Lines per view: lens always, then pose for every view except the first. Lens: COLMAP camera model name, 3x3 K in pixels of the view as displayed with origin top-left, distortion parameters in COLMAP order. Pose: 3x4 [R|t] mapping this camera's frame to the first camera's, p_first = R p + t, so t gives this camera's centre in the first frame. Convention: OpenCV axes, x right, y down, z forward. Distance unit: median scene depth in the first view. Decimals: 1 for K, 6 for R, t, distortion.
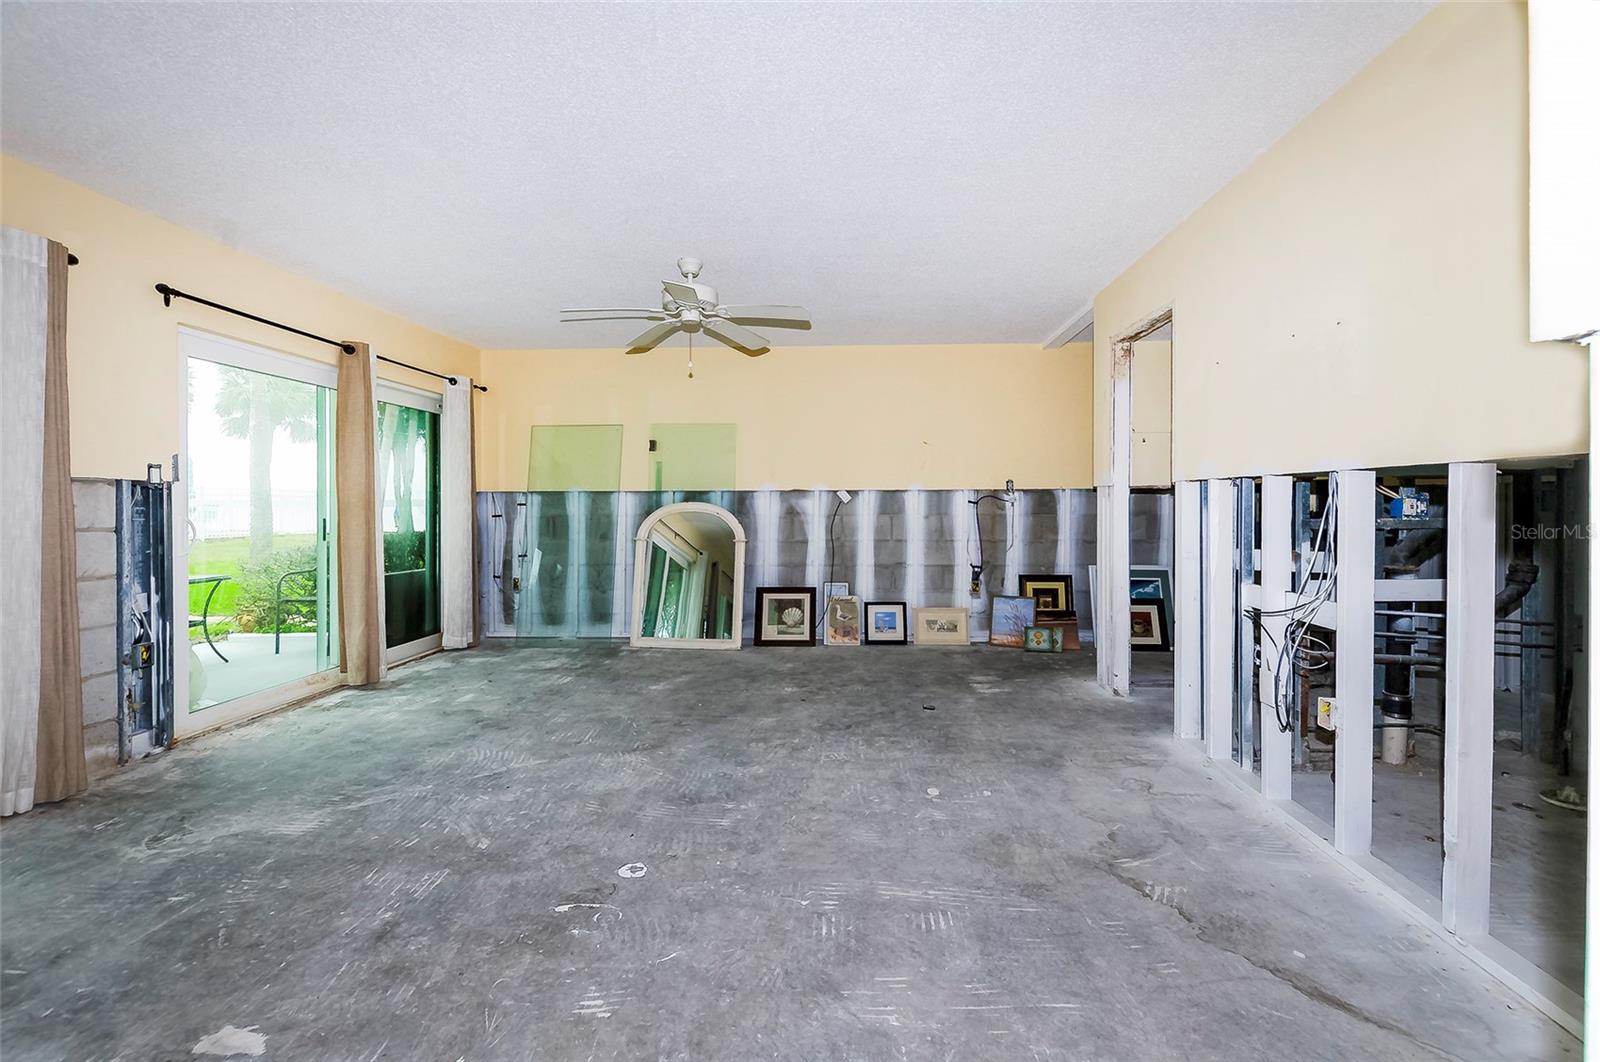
lens RADIAL K [[705.5, 0, 805.8], [0, 705.5, 505.2], [0, 0, 1]] dist [0.000751, 0.000155]
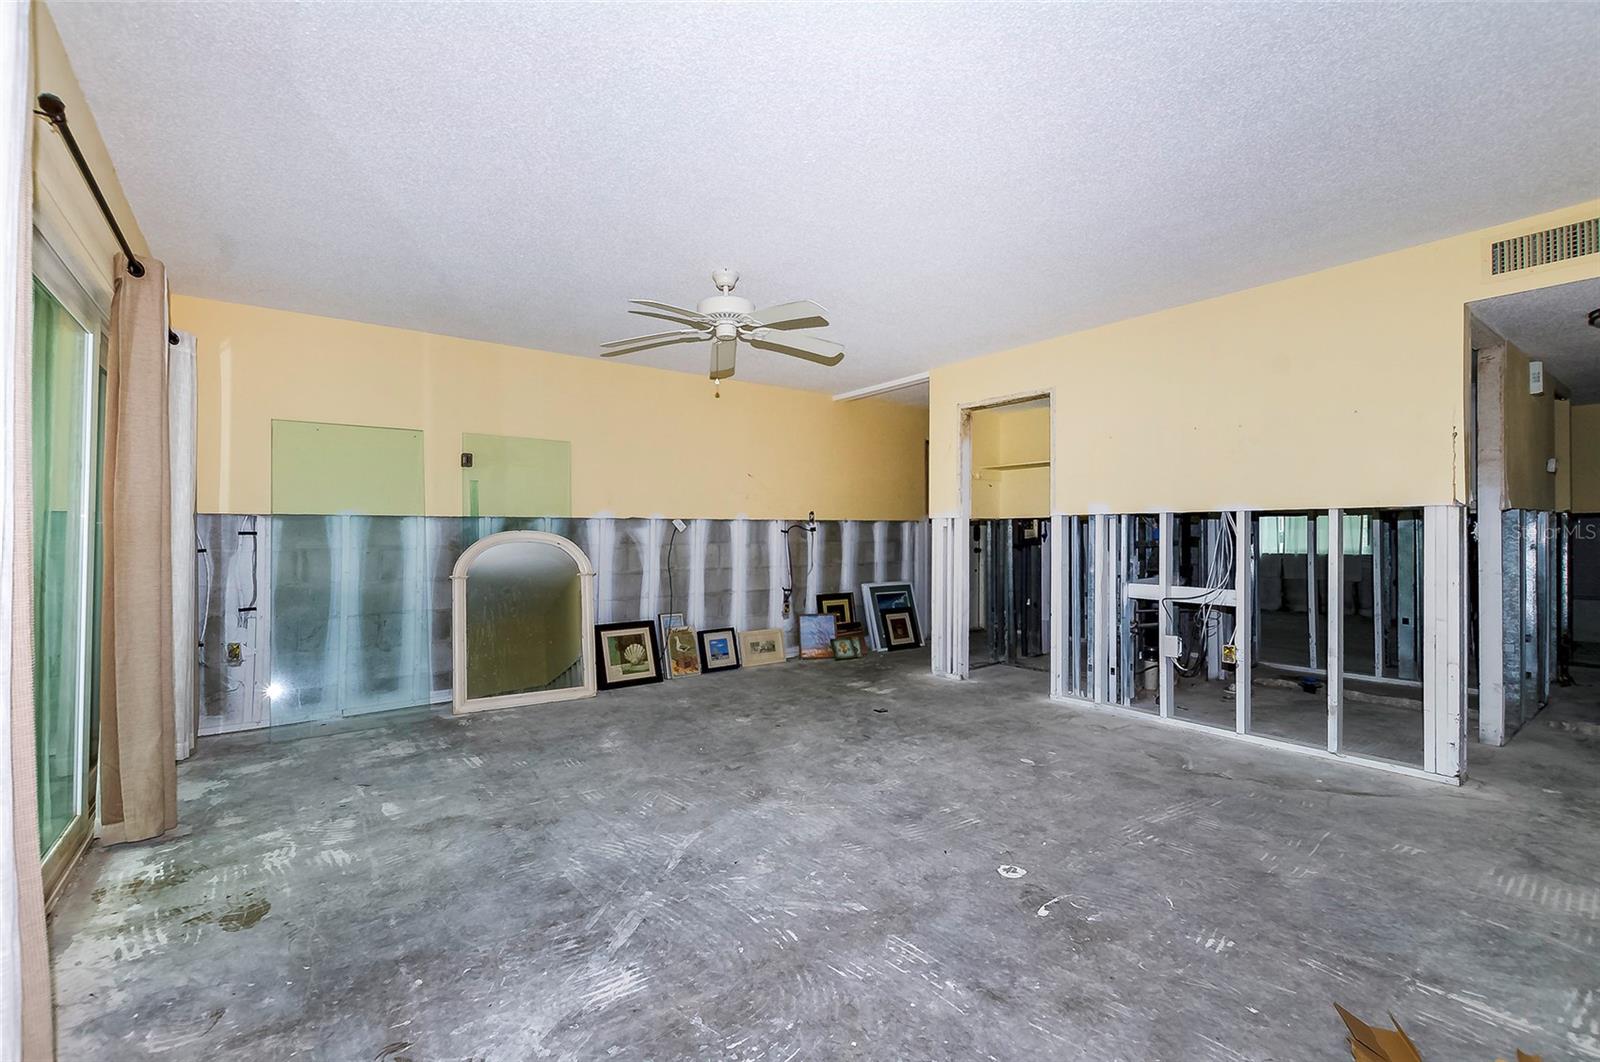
lens RADIAL K [[701.5, 0, 800.0], [0, 701.5, 531.0], [0, 0, 1]] dist [0.001522, -0.001587]
pose [[0.765051, 0.001805, 0.643967, -0.620596], [0.003920, 0.999964, -0.007460, 0.004995], [-0.643958, 0.008231, 0.765017, 0.206018]]
